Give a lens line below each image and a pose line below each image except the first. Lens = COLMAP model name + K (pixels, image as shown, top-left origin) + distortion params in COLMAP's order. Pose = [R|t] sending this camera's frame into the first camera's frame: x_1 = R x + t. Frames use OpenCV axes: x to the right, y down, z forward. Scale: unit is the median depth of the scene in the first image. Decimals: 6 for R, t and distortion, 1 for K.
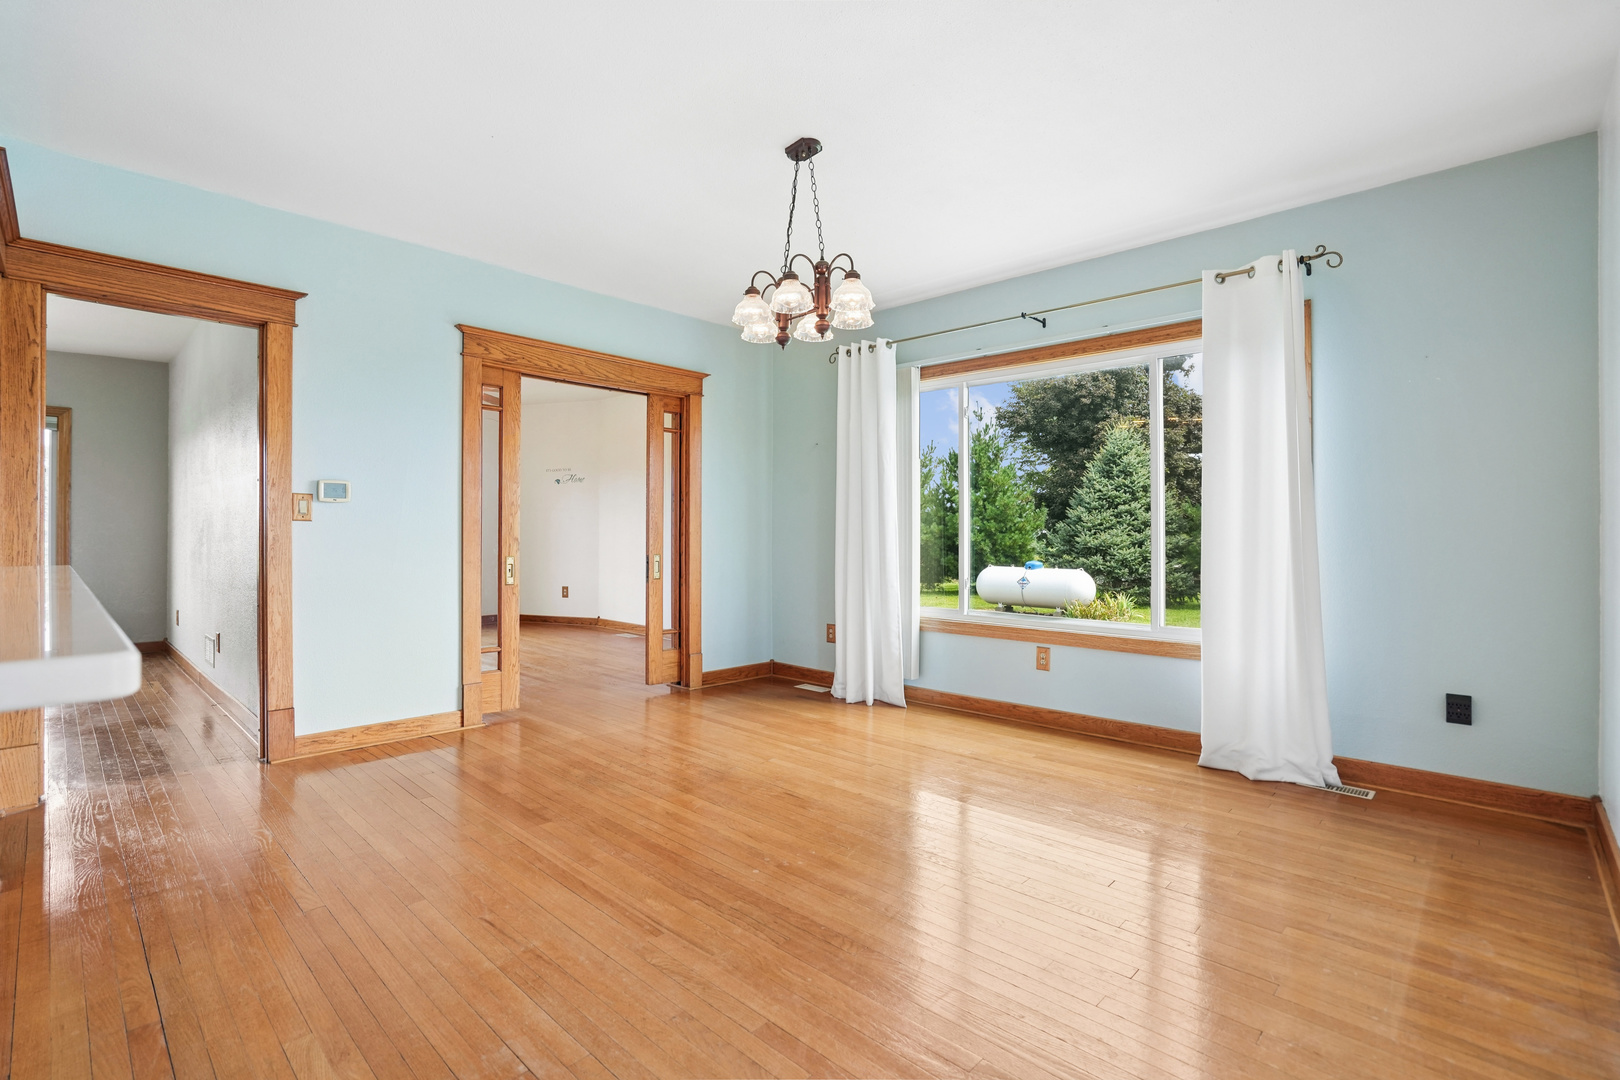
lens RADIAL K [[746.7, 0, 815.7], [0, 746.7, 524.2], [0, 0, 1]] dist [-0.032374, 0.000140]
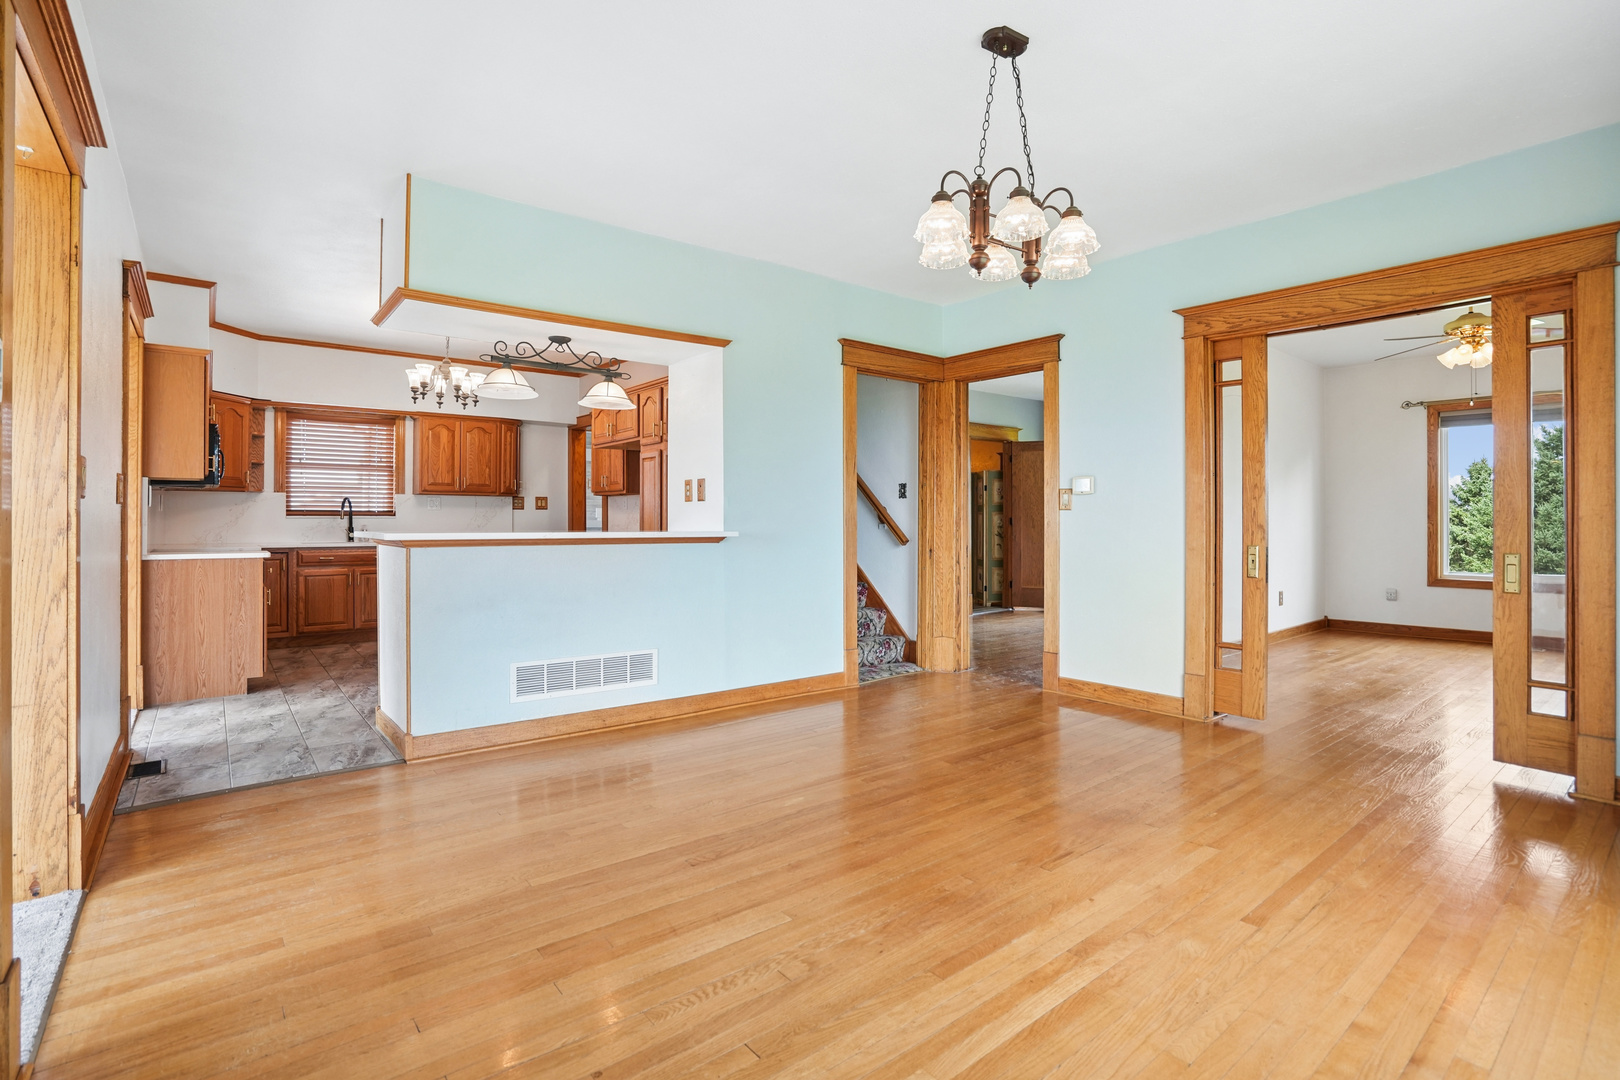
lens RADIAL K [[763.4, 0, 810.0], [0, 763.4, 526.3], [0, 0, 1]] dist [-0.062151, 0.027623]
pose [[-0.129942, 0.003884, -0.991514, 0.659935], [0.011138, 0.999935, 0.002457, 0.014437], [0.991459, -0.010724, -0.129977, 0.718168]]
